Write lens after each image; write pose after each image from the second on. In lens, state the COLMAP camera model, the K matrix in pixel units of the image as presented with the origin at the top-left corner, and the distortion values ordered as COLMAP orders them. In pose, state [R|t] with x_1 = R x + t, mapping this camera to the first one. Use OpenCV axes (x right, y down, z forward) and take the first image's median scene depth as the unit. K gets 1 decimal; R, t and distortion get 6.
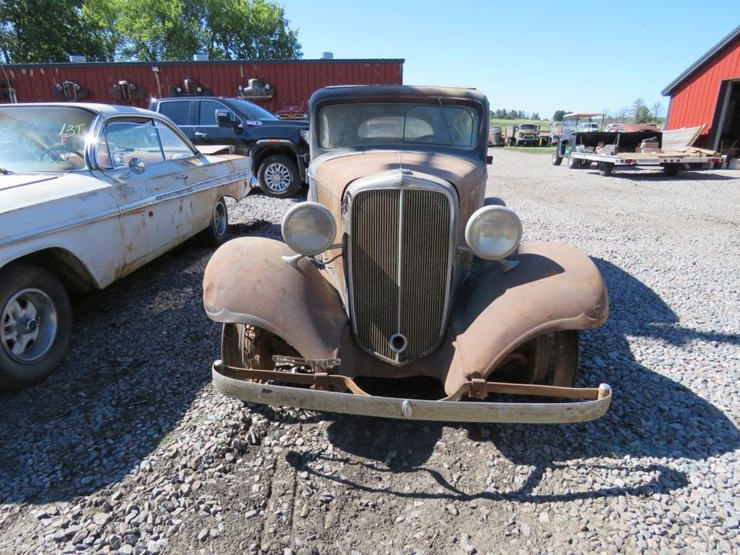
lens RADIAL K [[469.3, 0, 363.3], [0, 469.3, 279.1], [0, 0, 1]] dist [-0.008849, 0.002007]
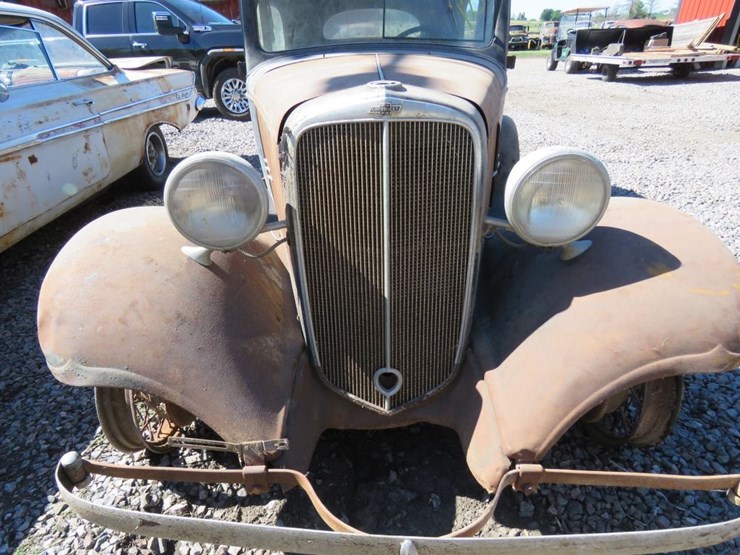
lens RADIAL K [[469.3, 0, 361.7], [0, 469.3, 278.1], [0, 0, 1]] dist [-0.008849, 0.002007]
pose [[0.998619, -0.045325, 0.026550, 0.030635], [0.040285, 0.985192, 0.166654, -0.098949], [-0.033710, -0.165355, 0.985658, 0.419496]]
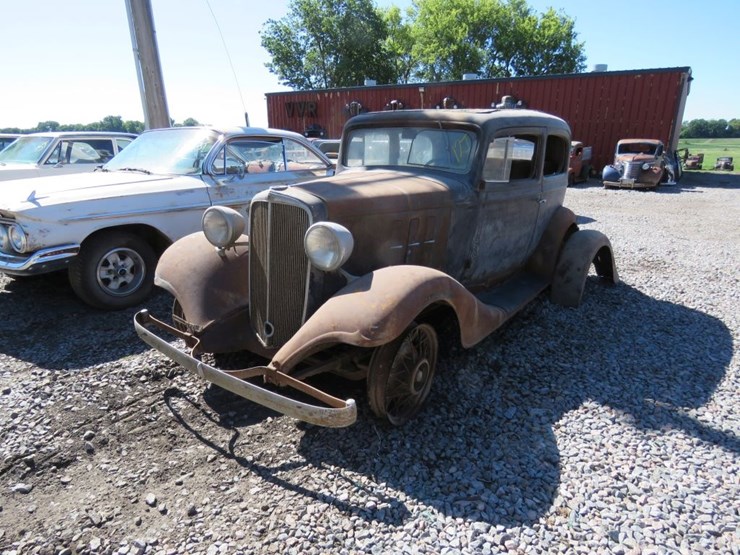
lens RADIAL K [[469.3, 0, 366.5], [0, 469.3, 274.8], [0, 0, 1]] dist [-0.008849, 0.002007]
pose [[0.852584, 0.157709, -0.498224, 0.861262], [-0.175884, 0.984354, 0.010609, -0.056910], [0.492102, 0.078585, 0.866983, 0.072319]]
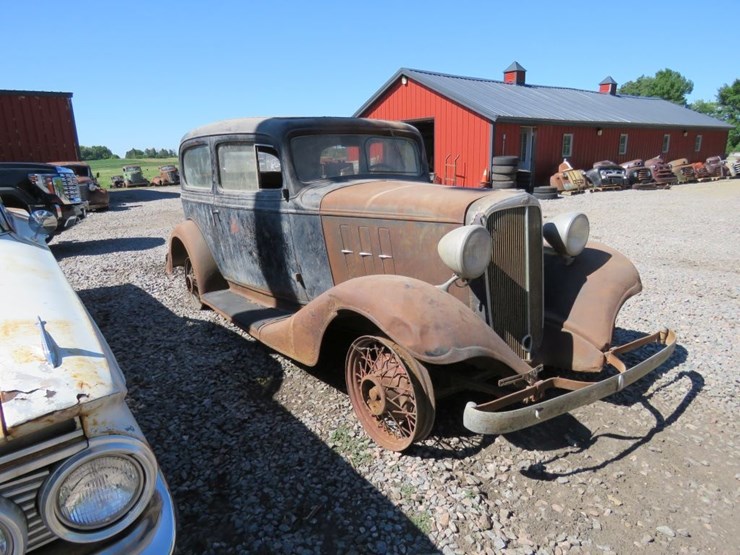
lens RADIAL K [[469.3, 0, 367.5], [0, 469.3, 276.6], [0, 0, 1]] dist [-0.008849, 0.002007]
pose [[0.776907, -0.168330, 0.606696, -0.864806], [0.217667, 0.975991, -0.007941, -0.091102], [-0.590793, 0.138227, 0.794894, 0.316628]]
